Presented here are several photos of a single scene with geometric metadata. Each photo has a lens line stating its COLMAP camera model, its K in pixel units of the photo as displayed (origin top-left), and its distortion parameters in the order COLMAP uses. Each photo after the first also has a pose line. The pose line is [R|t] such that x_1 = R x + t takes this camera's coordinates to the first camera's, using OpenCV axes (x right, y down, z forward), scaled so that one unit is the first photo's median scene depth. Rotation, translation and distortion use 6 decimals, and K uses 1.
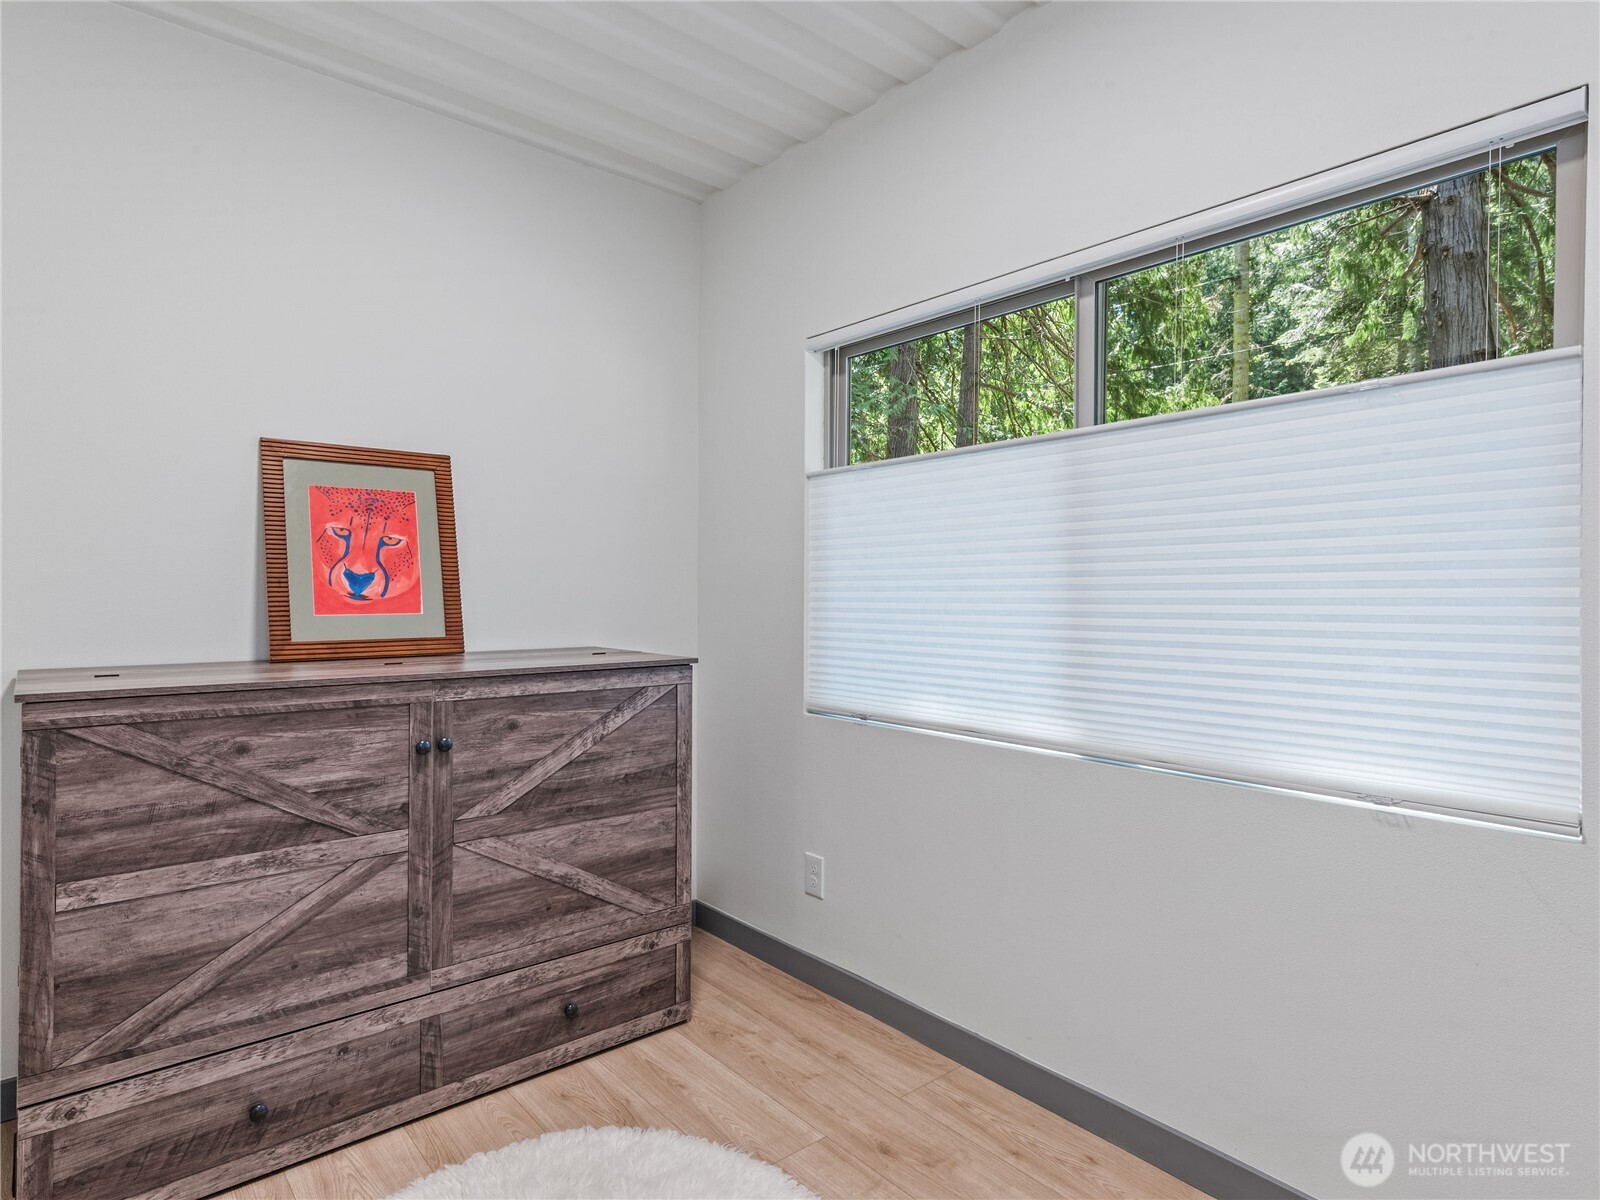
lens RADIAL K [[883.1, 0, 800.8], [0, 883.1, 600.5], [0, 0, 1]] dist [0.009882, 0.000605]
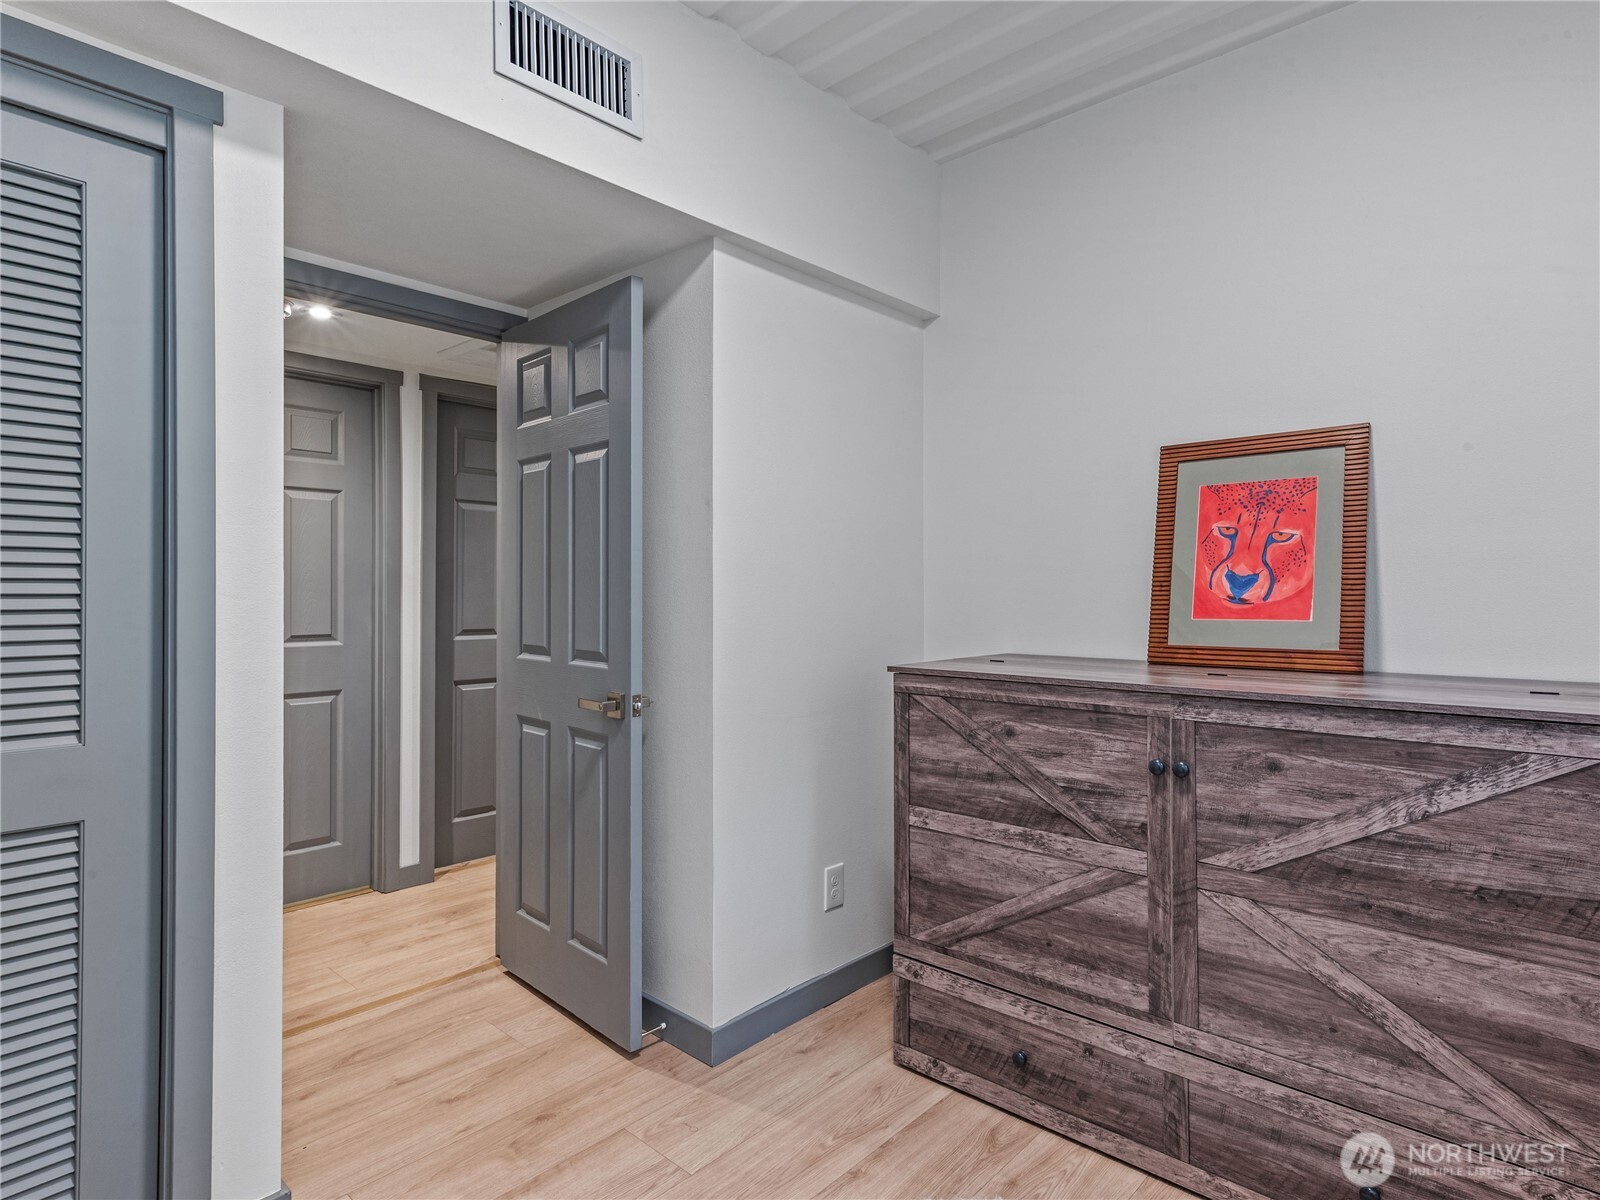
lens RADIAL K [[883.1, 0, 801.5], [0, 883.1, 597.0], [0, 0, 1]] dist [0.009882, 0.000605]
pose [[0.141570, -0.000679, -0.989928, 0.412443], [-0.008437, 0.999963, -0.001893, -0.002623], [0.989892, 0.008620, 0.141559, 0.506749]]
